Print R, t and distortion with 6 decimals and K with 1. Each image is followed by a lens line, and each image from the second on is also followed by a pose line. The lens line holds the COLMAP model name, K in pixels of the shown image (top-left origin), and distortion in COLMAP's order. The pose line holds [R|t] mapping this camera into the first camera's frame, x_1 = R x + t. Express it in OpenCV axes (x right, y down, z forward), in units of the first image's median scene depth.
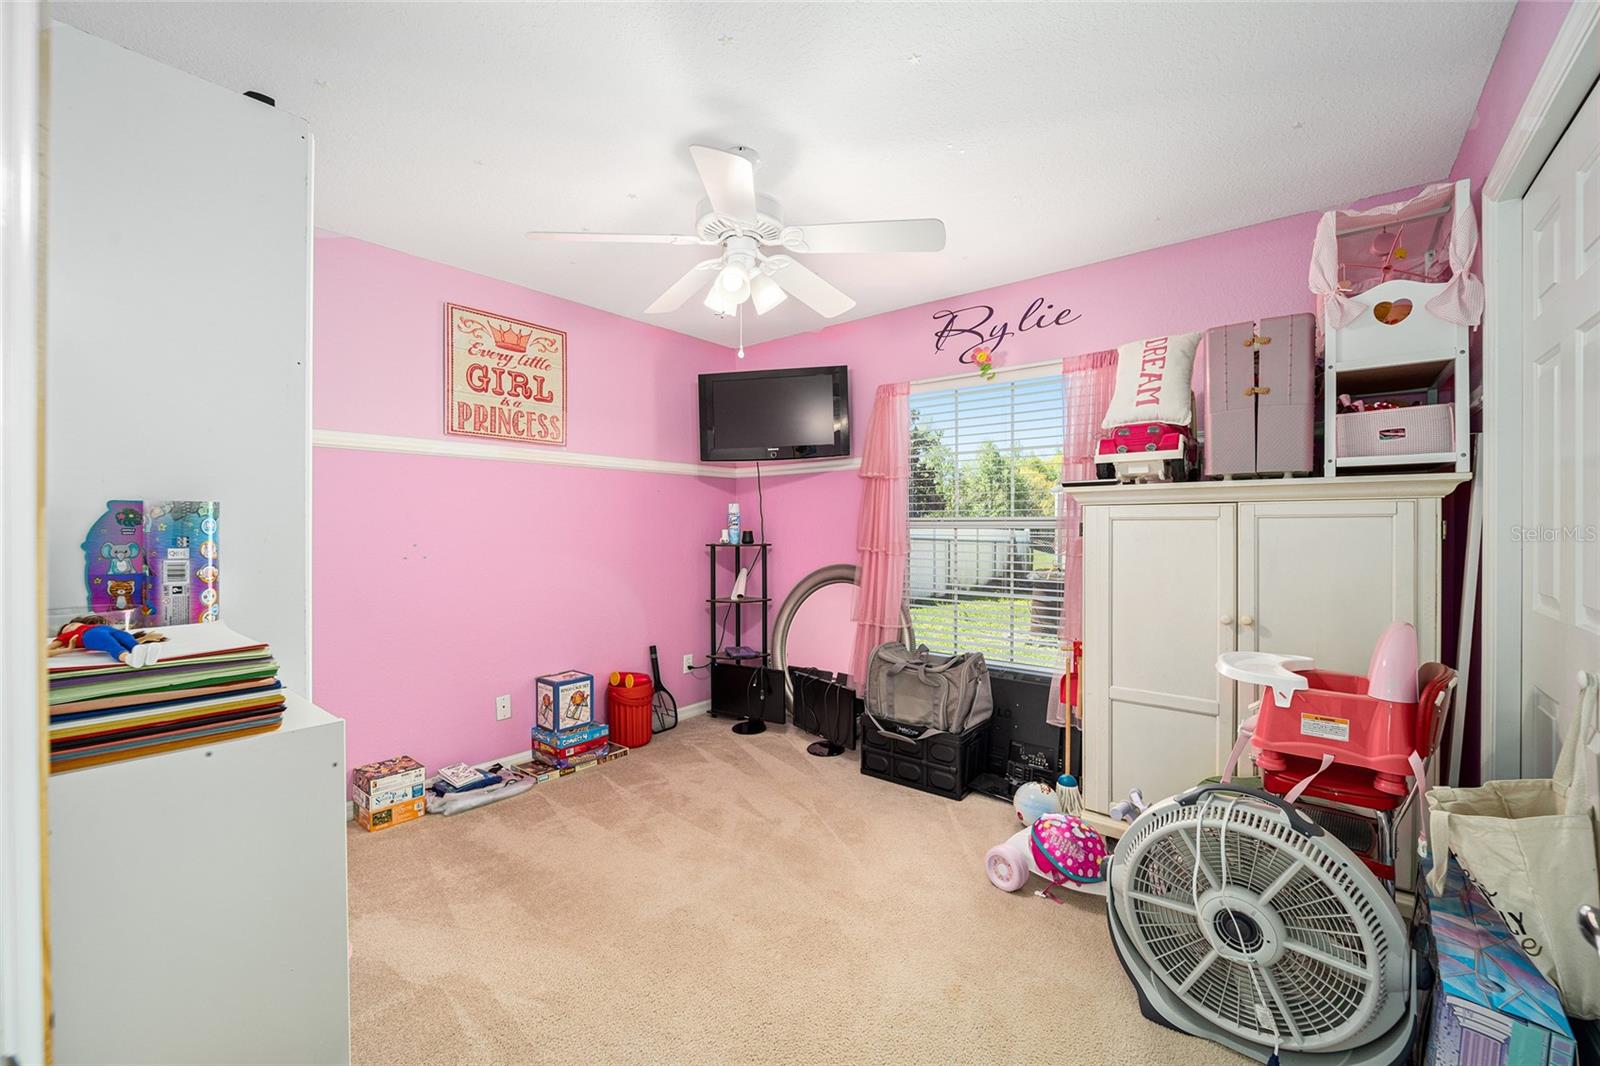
lens RADIAL K [[649.9, 0, 800.1], [0, 649.9, 526.3], [0, 0, 1]] dist [-0.020423, -0.000242]
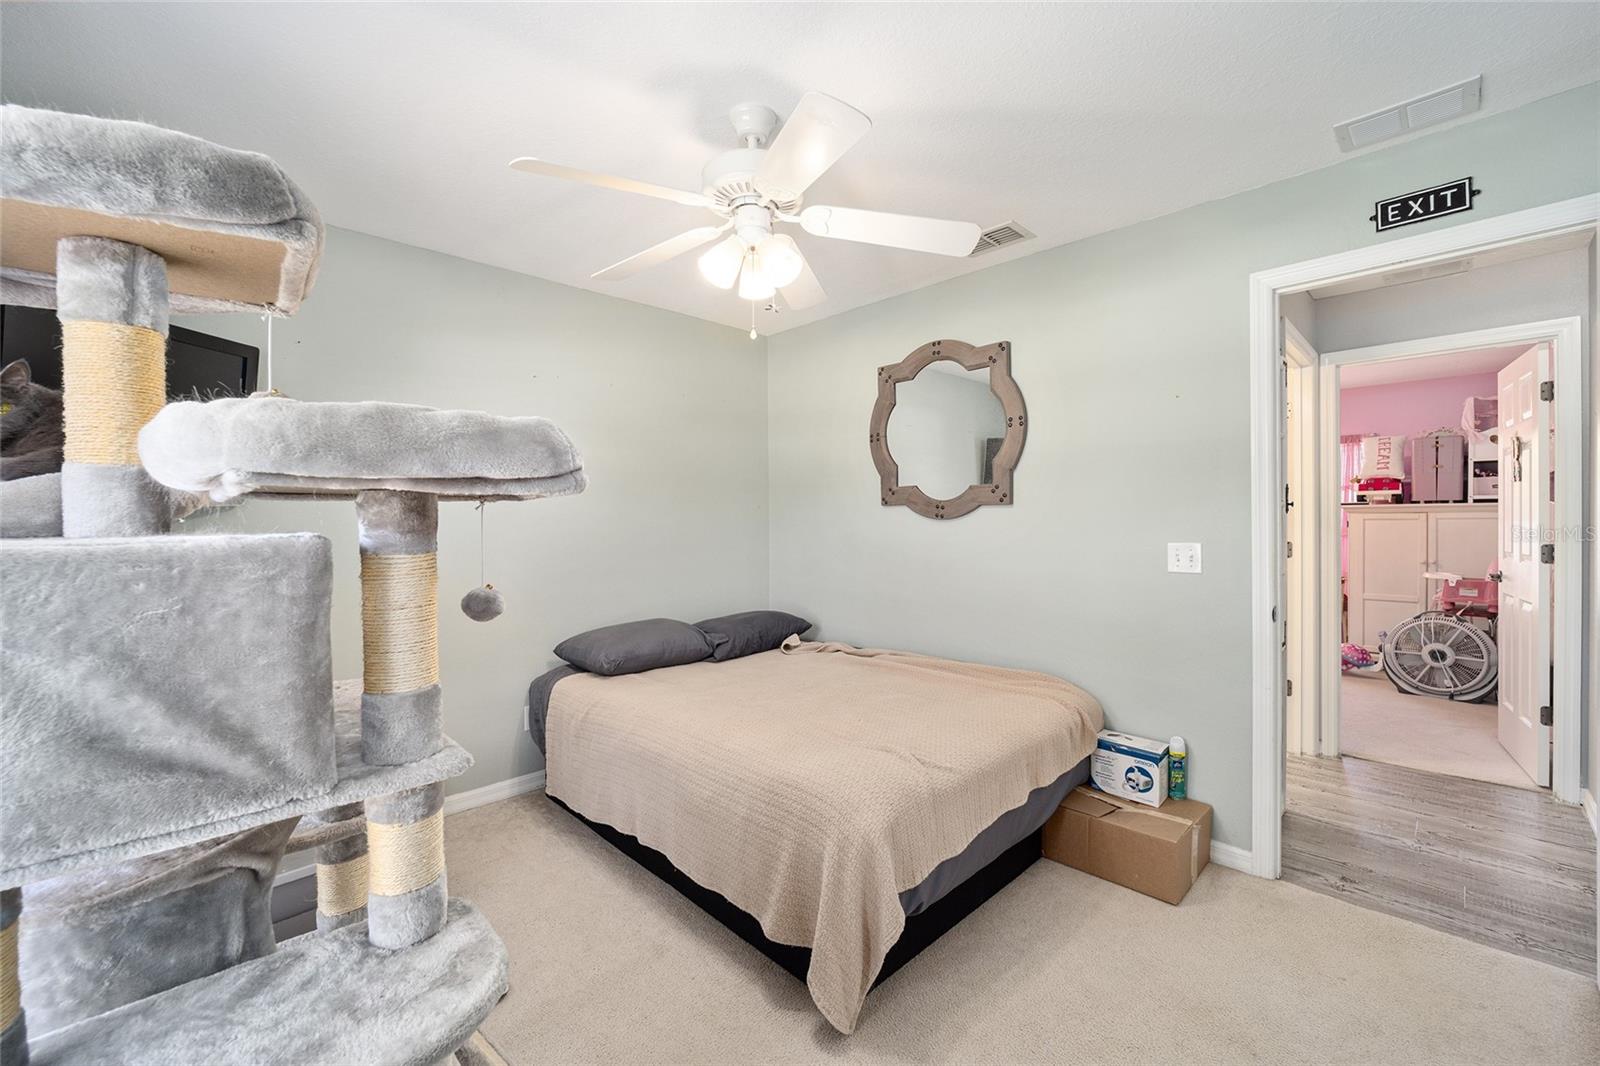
lens RADIAL K [[649.9, 0, 793.1], [0, 649.9, 519.3], [0, 0, 1]] dist [-0.020423, -0.000242]
pose [[0.992139, 0.000827, -0.125136, -1.471384], [-0.000587, 0.999998, 0.001955, -0.017295], [0.125138, -0.001866, 0.992138, -1.771017]]
